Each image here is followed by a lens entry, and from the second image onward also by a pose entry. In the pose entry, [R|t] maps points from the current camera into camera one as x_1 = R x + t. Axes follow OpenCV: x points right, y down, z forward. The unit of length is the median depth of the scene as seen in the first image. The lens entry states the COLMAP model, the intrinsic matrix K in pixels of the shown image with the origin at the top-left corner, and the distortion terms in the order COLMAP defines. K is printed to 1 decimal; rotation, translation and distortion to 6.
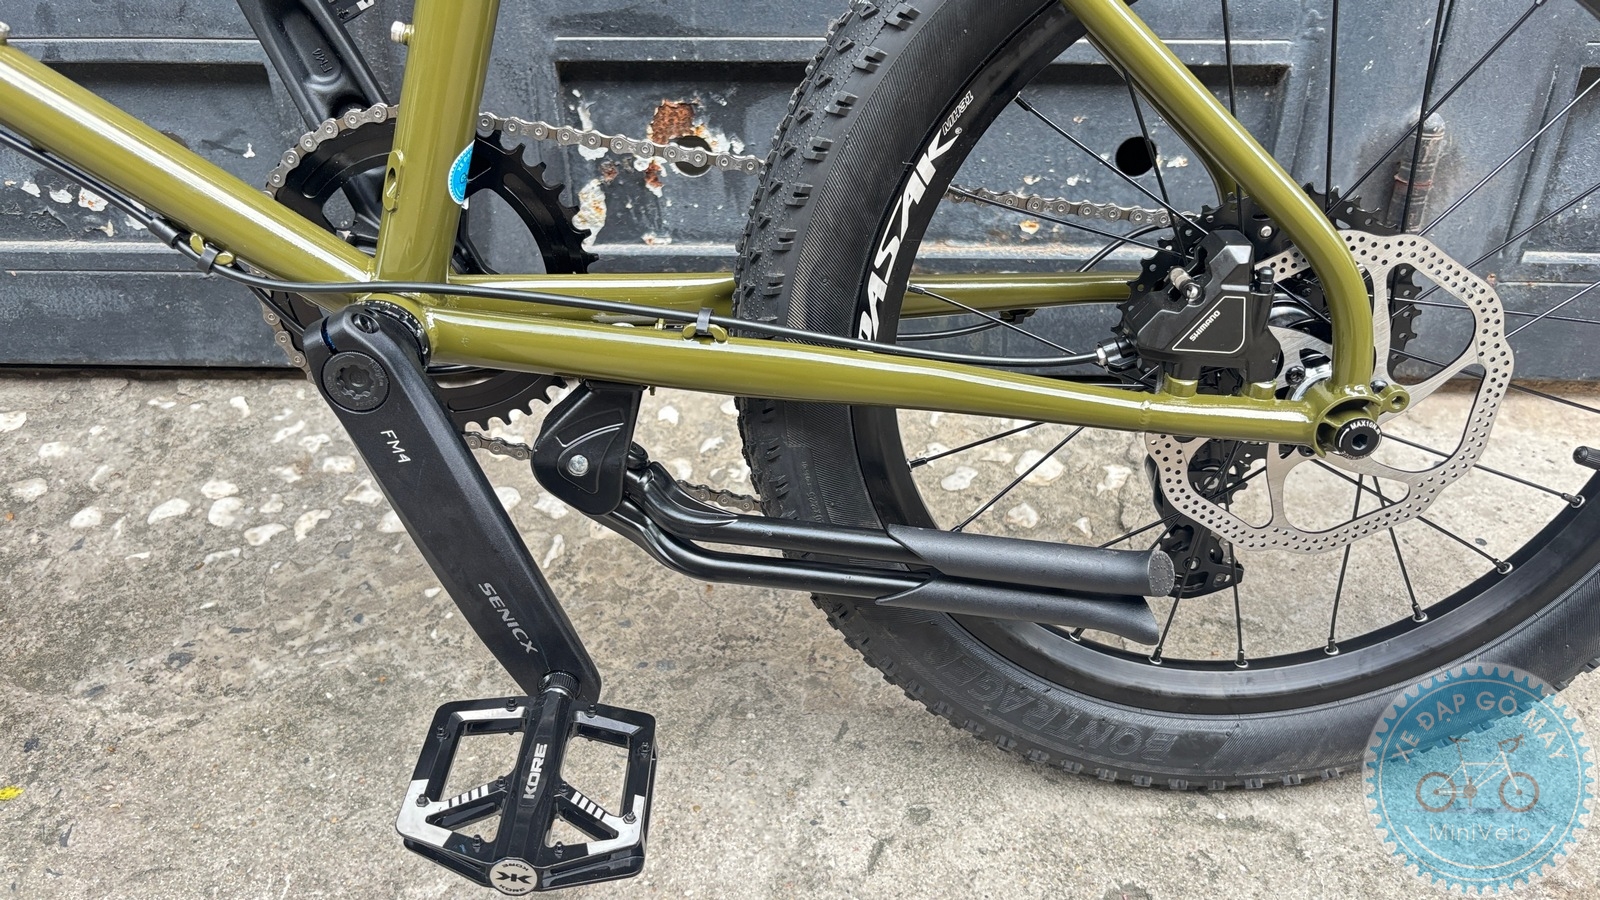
lens RADIAL K [[1230.9, 0, 791.2], [0, 1230.9, 452.9], [0, 0, 1]] dist [0.005010, -0.000935]
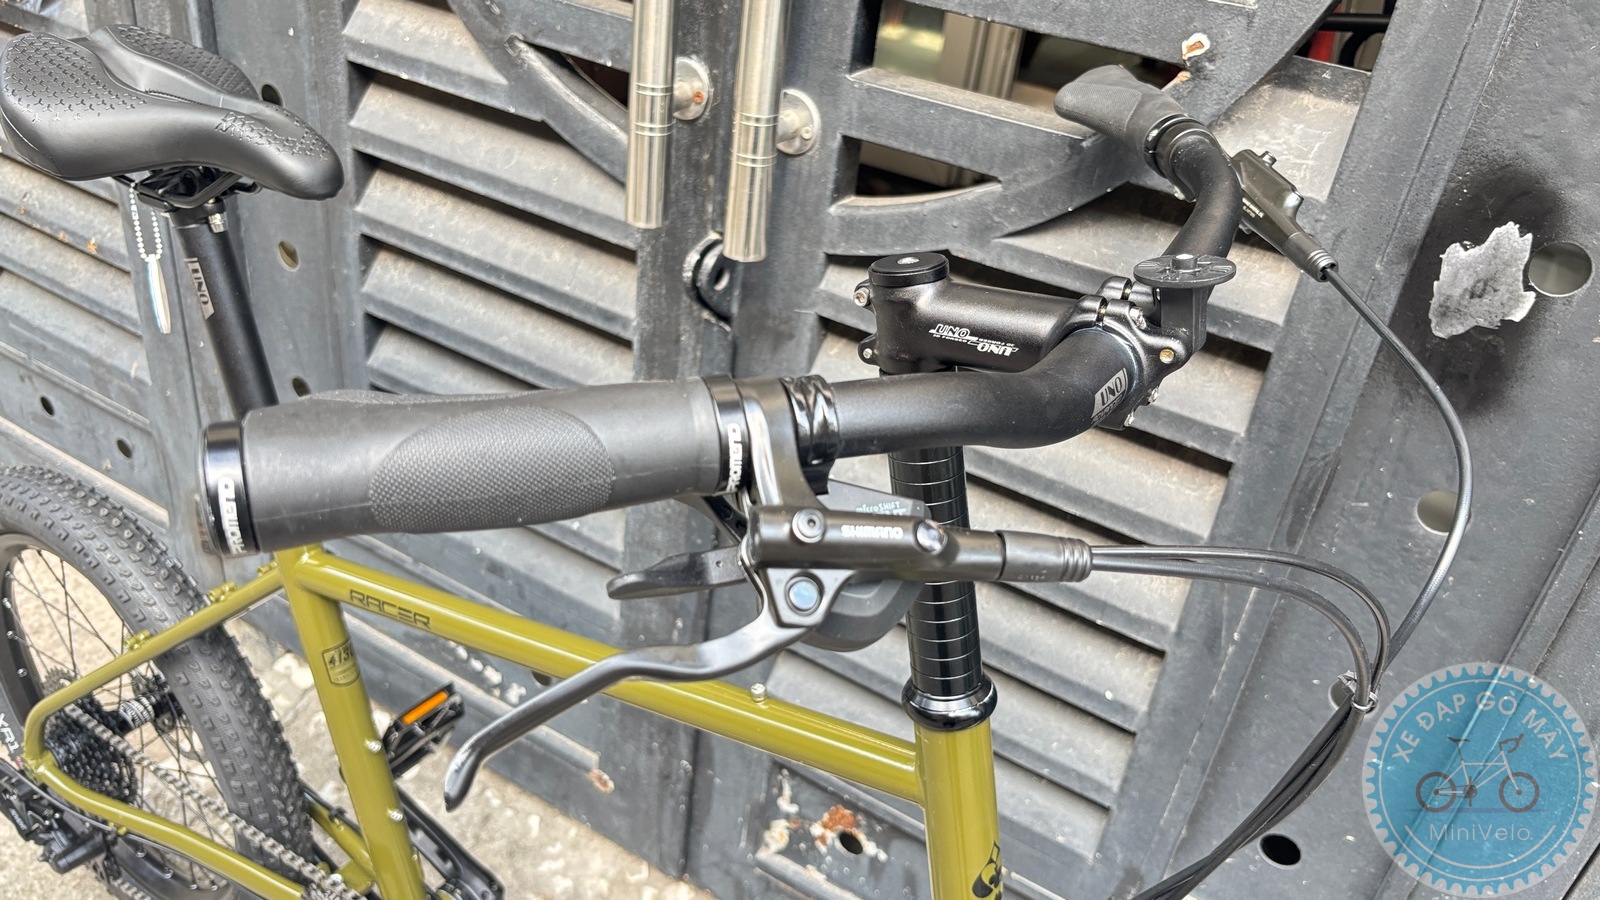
lens RADIAL K [[1235.9, 0, 800.0], [0, 1235.9, 450.0], [0, 0, 1]] dist [0.007182, -0.000897]
pose [[0.871372, 0.341839, -0.351933, 0.215541], [-0.348515, 0.936154, 0.046397, -0.746136], [0.345324, 0.082225, 0.934875, -0.332723]]
